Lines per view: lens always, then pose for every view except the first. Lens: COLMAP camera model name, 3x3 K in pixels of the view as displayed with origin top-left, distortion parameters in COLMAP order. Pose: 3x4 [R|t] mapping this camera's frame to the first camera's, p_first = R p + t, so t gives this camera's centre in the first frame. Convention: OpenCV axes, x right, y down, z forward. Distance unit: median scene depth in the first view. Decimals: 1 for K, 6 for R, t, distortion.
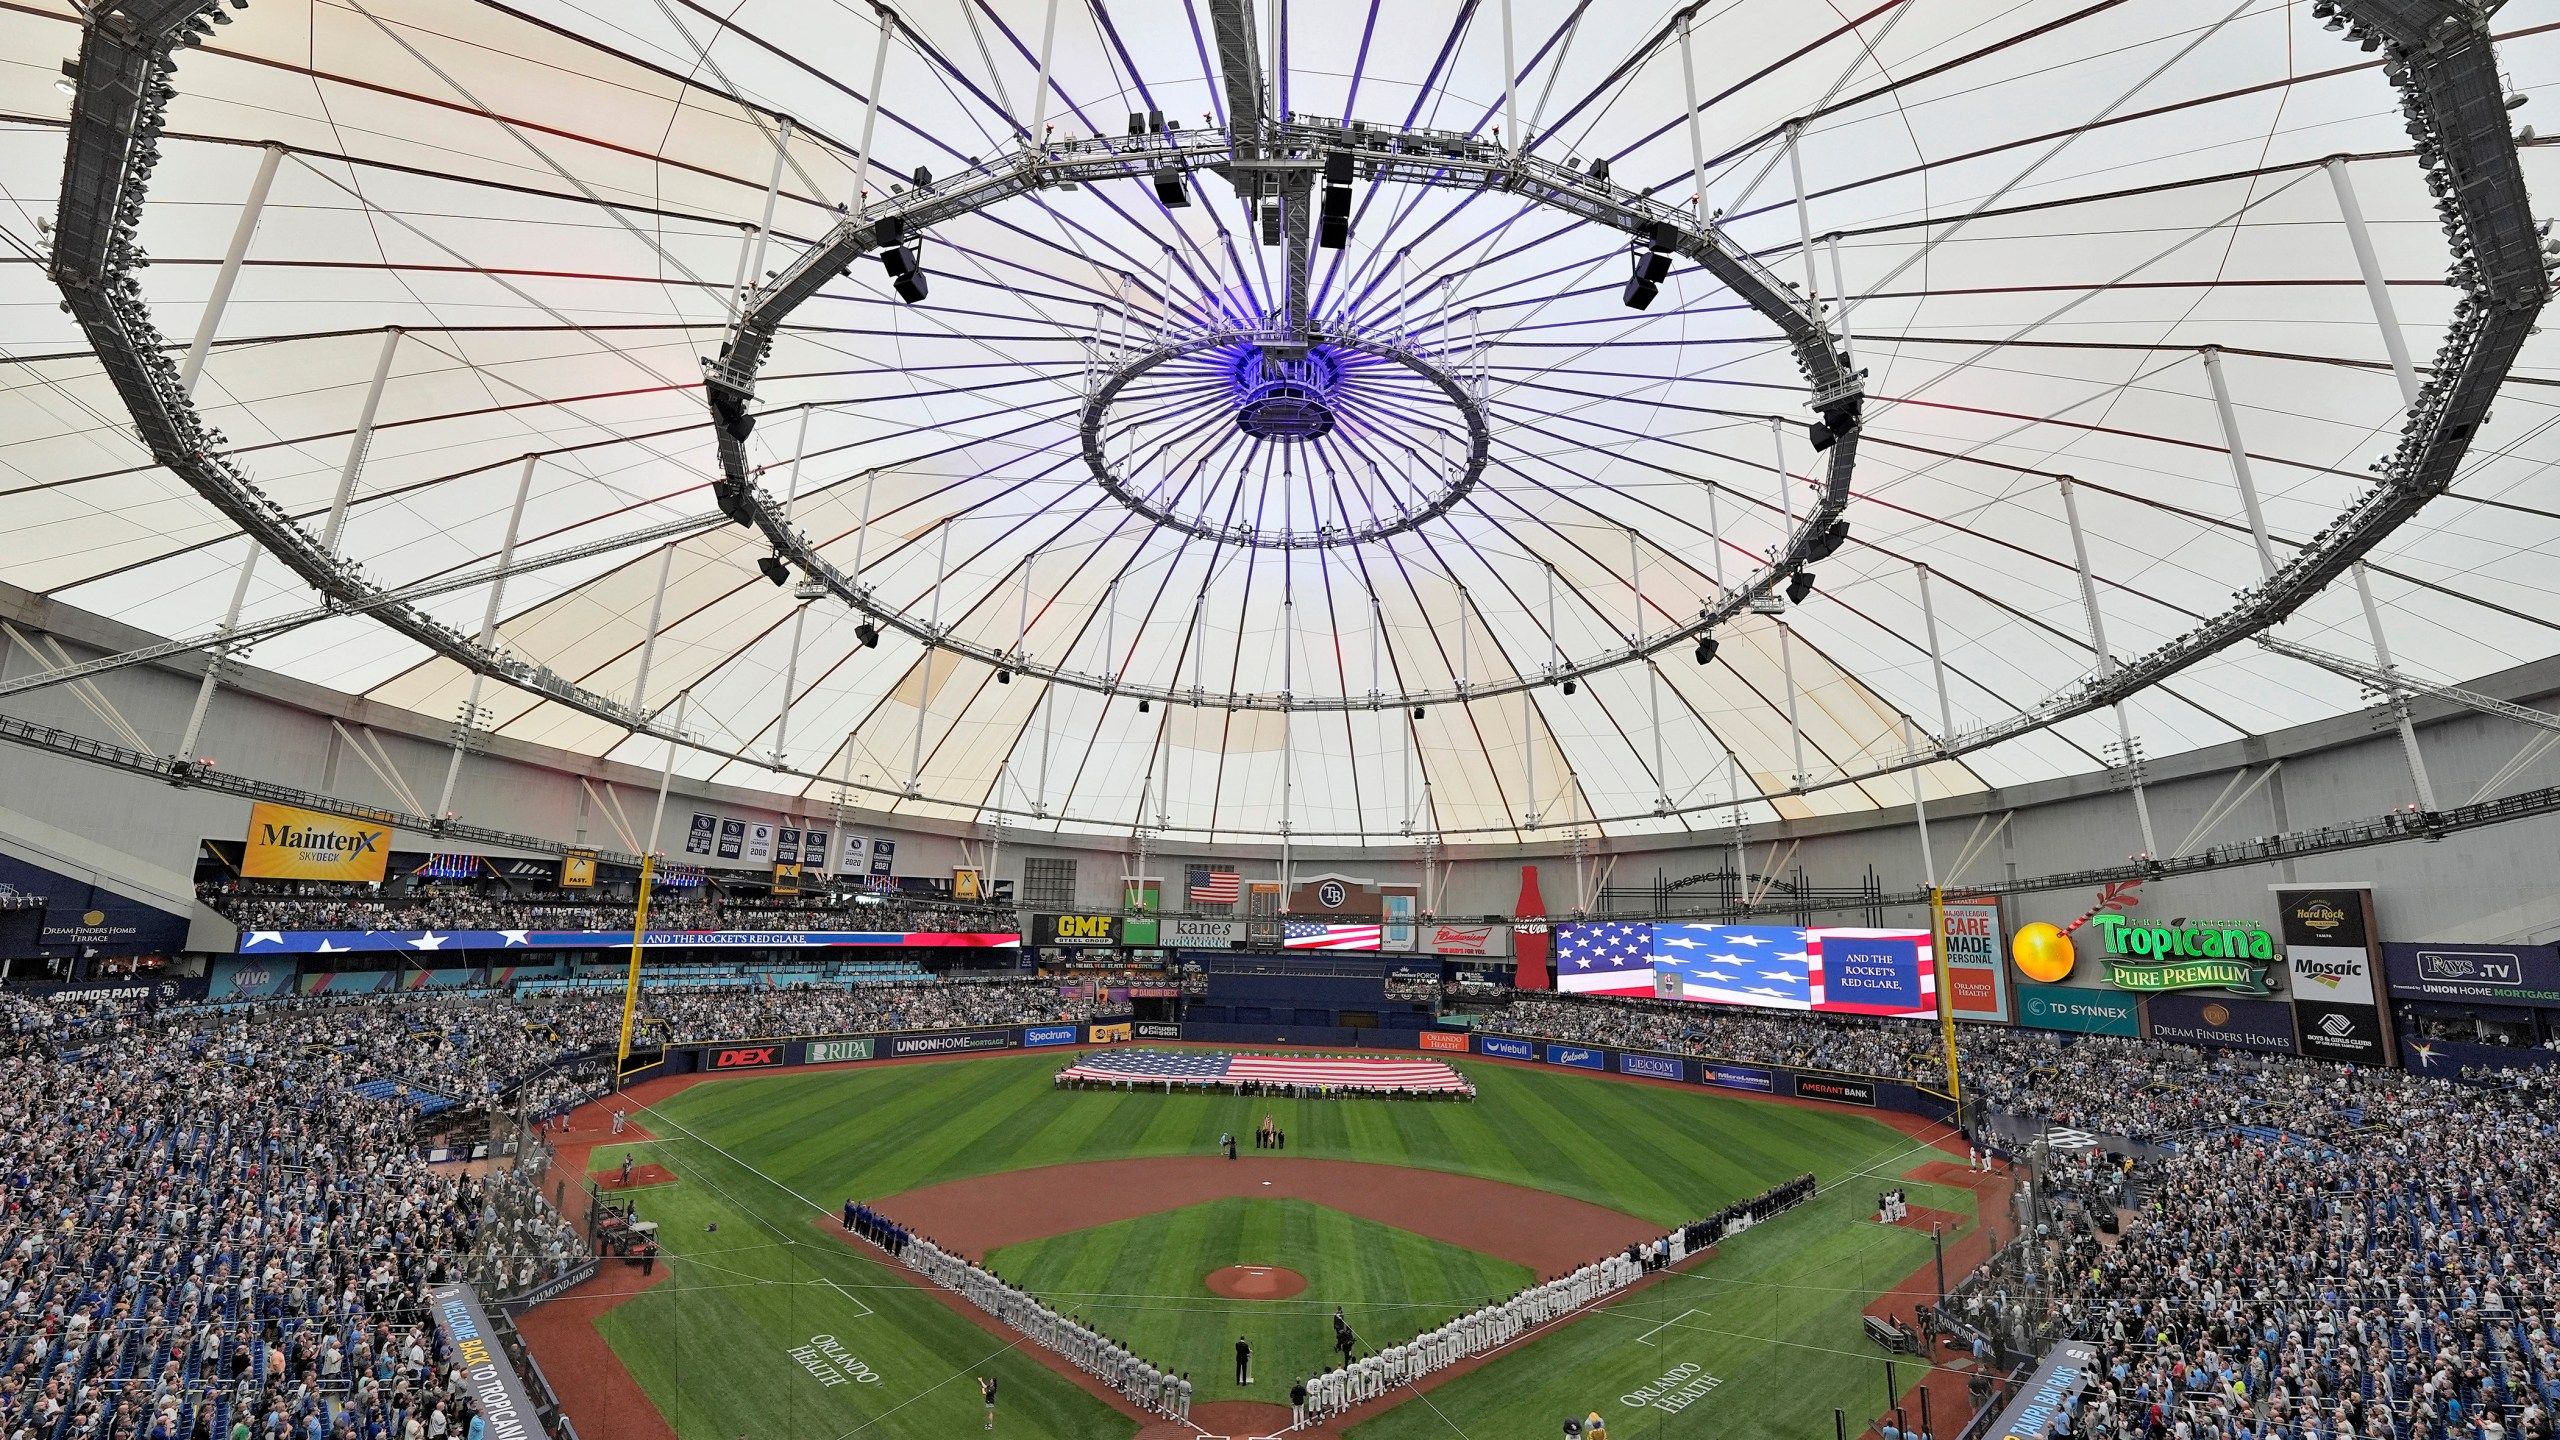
lens RADIAL K [[1029.1, 0, 1273.1], [0, 1029.1, 730.8], [0, 0, 1]] dist [-0.000313, -0.000215]
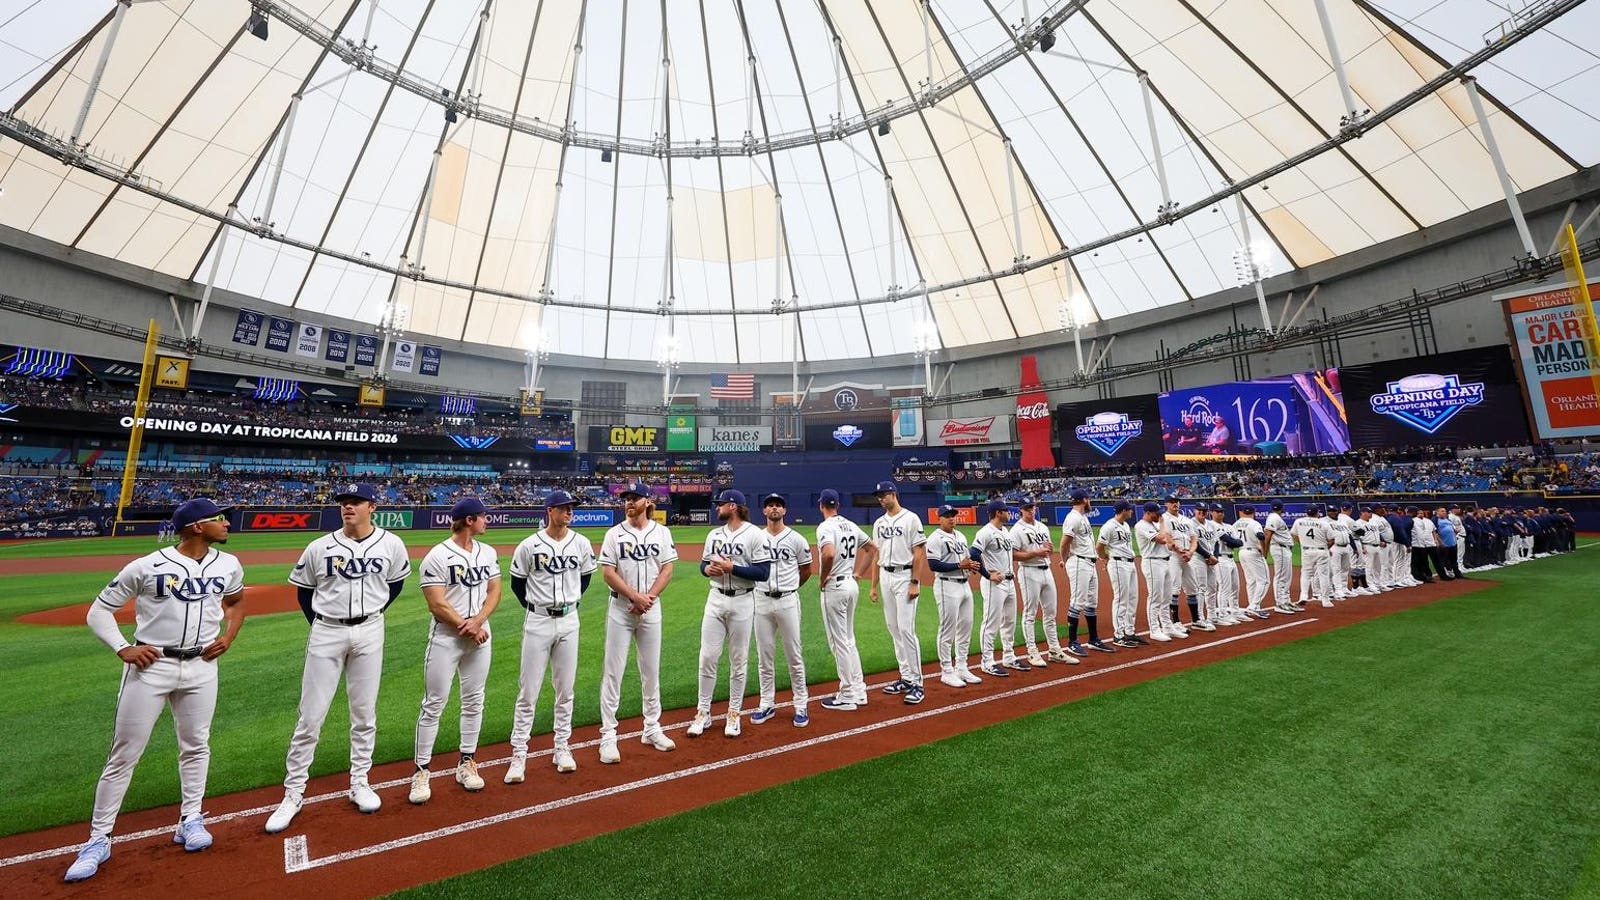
lens RADIAL K [[690.6, 0, 746.3], [0, 690.6, 376.0], [0, 0, 1]] dist [0.001756, 0.000007]
pose [[0.986472, -0.062536, -0.151532, 0.095256], [0.060004, 0.997972, -0.021230, 0.206384], [0.152553, 0.011850, 0.988224, 0.342801]]
